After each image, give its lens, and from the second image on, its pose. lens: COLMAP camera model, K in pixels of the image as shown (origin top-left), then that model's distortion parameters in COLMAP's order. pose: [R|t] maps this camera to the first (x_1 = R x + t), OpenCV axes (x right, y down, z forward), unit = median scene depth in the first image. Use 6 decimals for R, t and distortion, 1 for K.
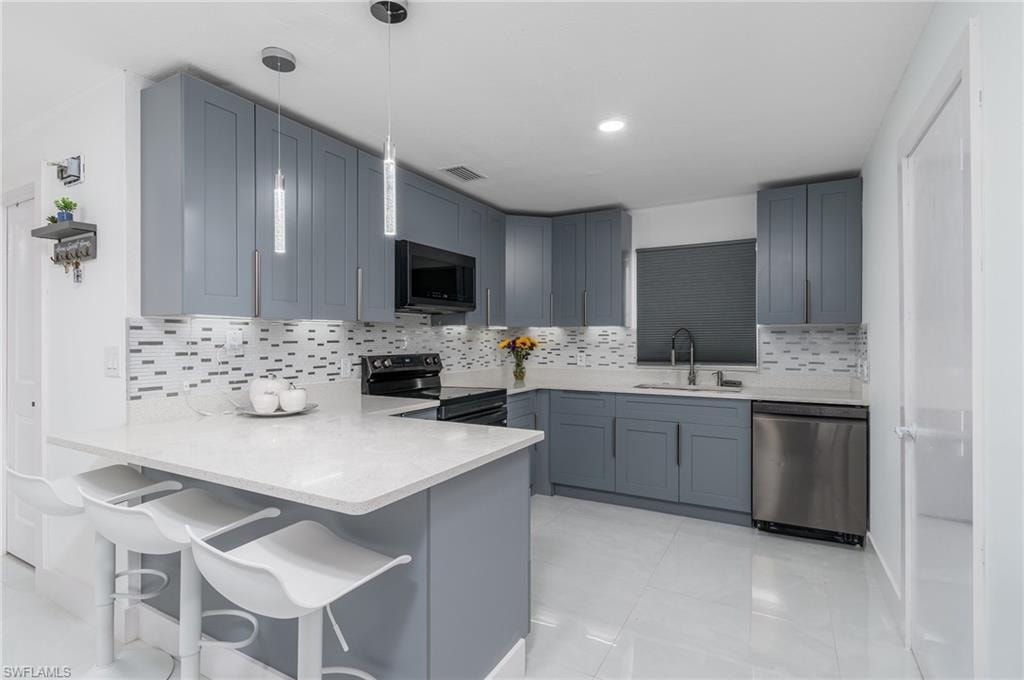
lens RADIAL K [[487.1, 0, 507.9], [0, 487.1, 338.5], [0, 0, 1]] dist [-0.001618, -0.000224]
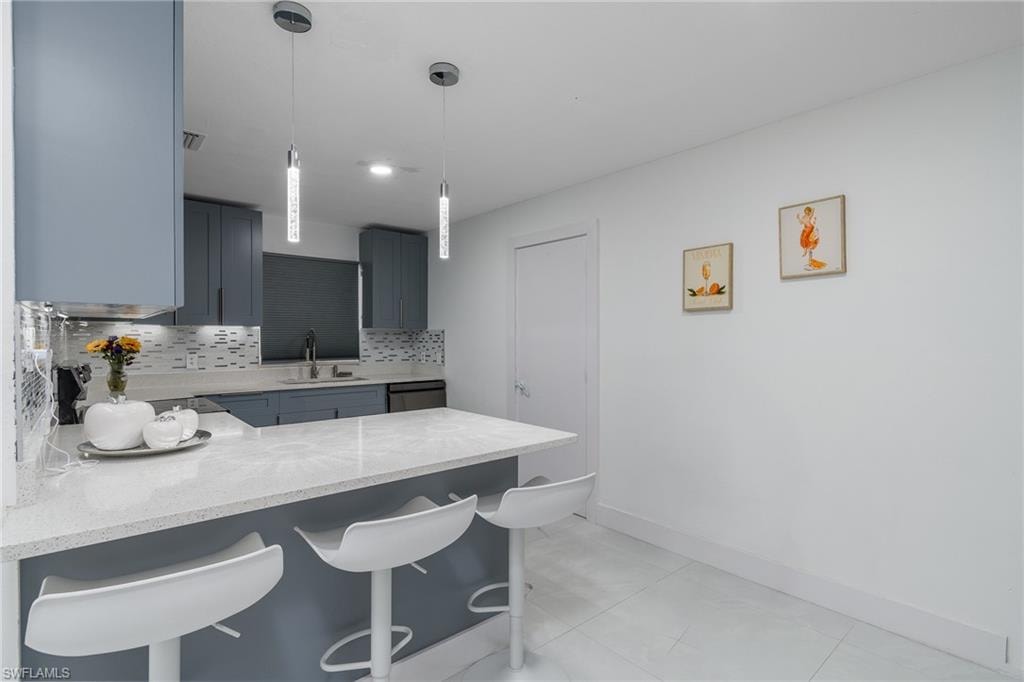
lens RADIAL K [[487.1, 0, 508.7], [0, 487.1, 340.3], [0, 0, 1]] dist [-0.001618, -0.000224]
pose [[0.363550, -0.003220, 0.931569, -0.760139], [-0.000295, 0.999994, 0.003572, -0.000005], [-0.931575, -0.001574, 0.363546, 0.209257]]
